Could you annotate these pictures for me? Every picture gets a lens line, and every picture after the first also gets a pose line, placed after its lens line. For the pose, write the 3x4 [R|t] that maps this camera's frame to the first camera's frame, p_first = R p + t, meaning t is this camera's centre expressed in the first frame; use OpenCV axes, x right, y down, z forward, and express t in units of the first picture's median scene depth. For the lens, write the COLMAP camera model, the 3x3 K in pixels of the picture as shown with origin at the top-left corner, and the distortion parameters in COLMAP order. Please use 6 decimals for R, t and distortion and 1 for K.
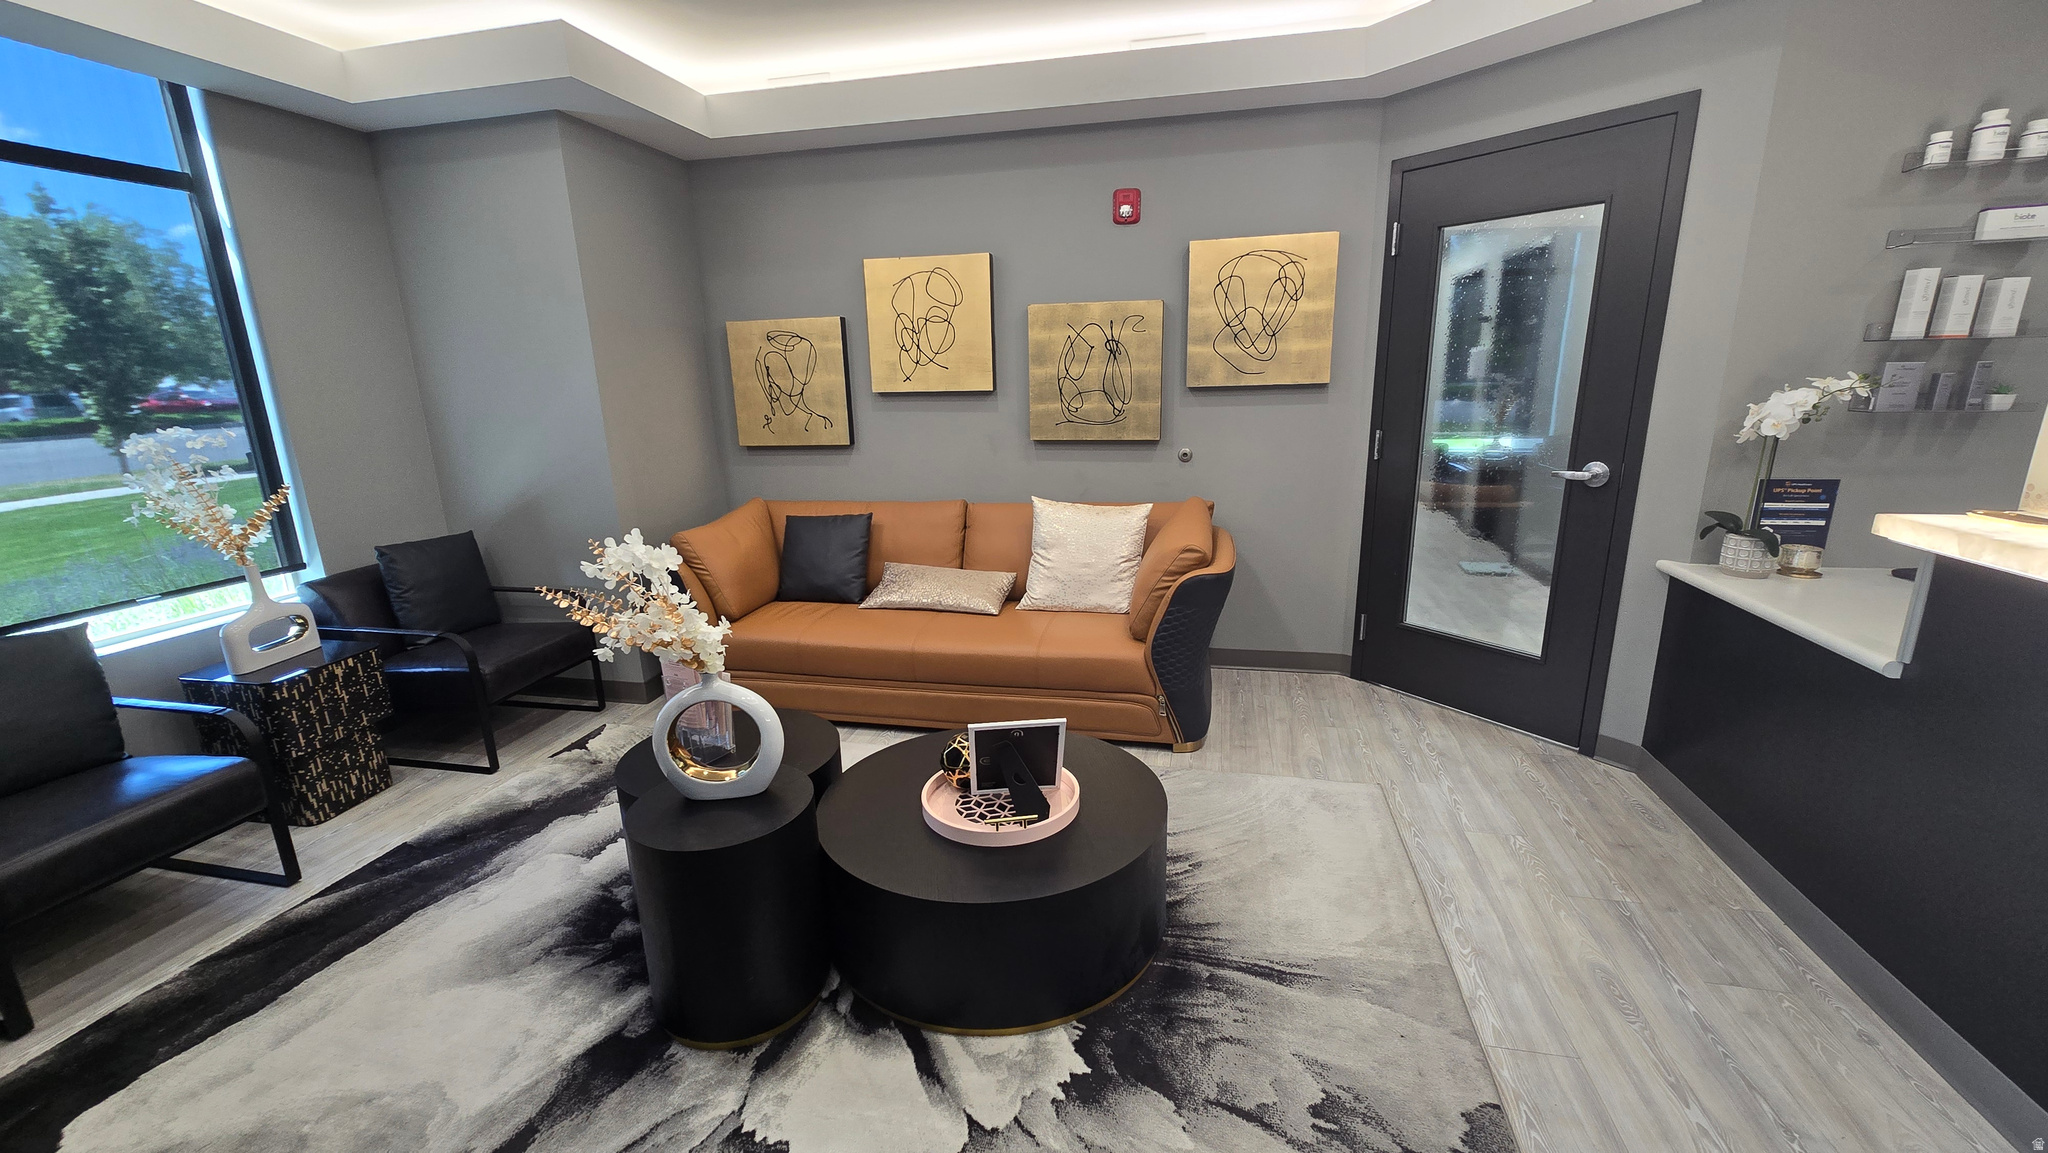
lens RADIAL K [[836.2, 0, 1019.8], [0, 836.2, 583.6], [0, 0, 1]] dist [-0.004170, -0.000655]
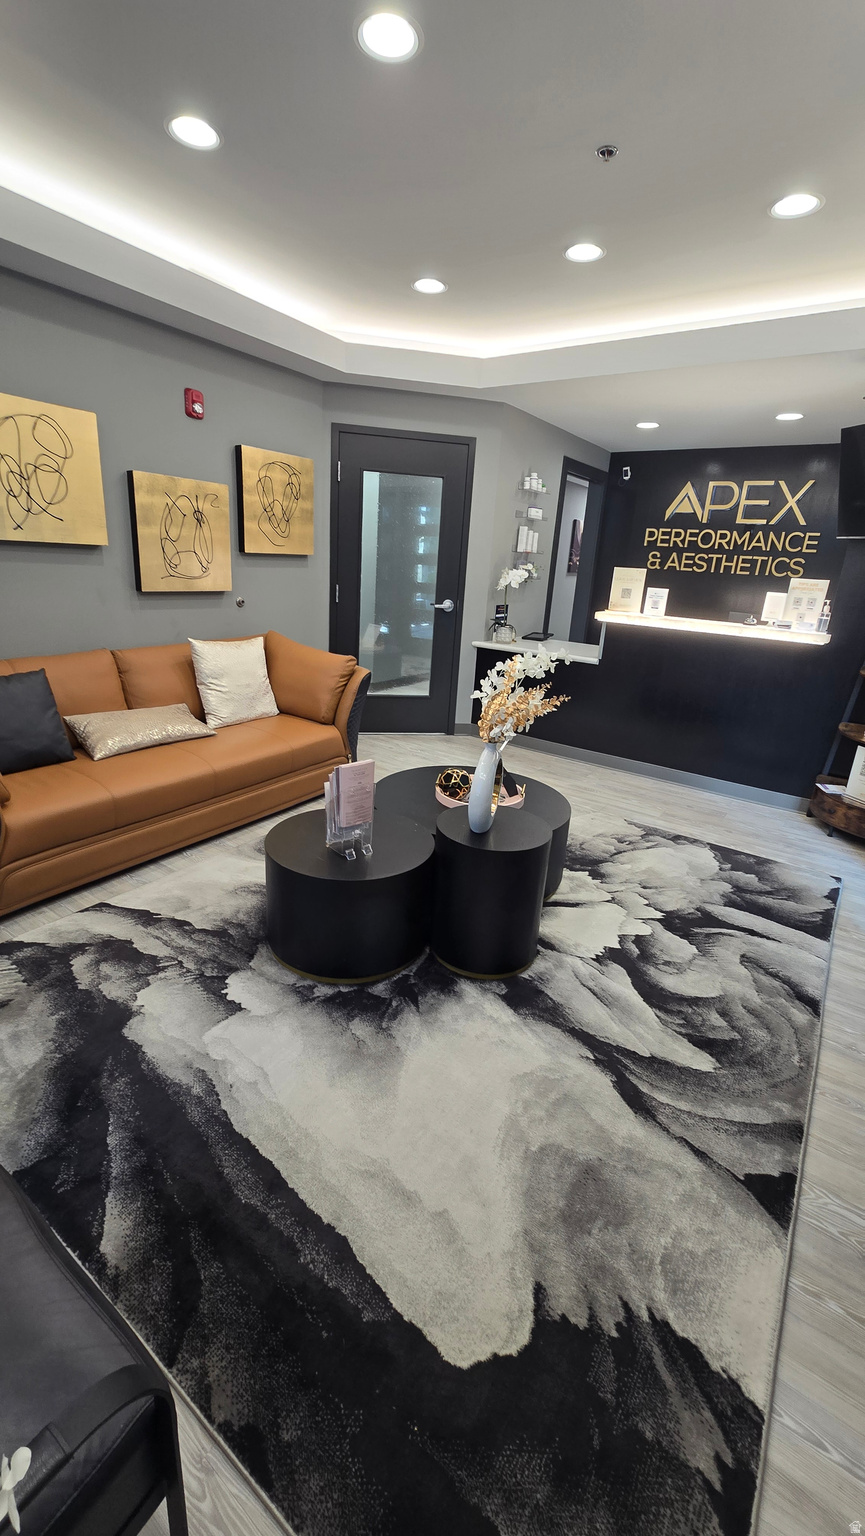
lens RADIAL K [[627.1, 0, 429.3], [0, 627.1, 765.0], [0, 0, 1]] dist [-0.004170, -0.000655]
pose [[0.376419, -0.247769, 0.892703, -0.746813], [0.164726, 0.966120, 0.198687, -0.051166], [-0.911688, 0.072262, 0.404480, 0.335345]]
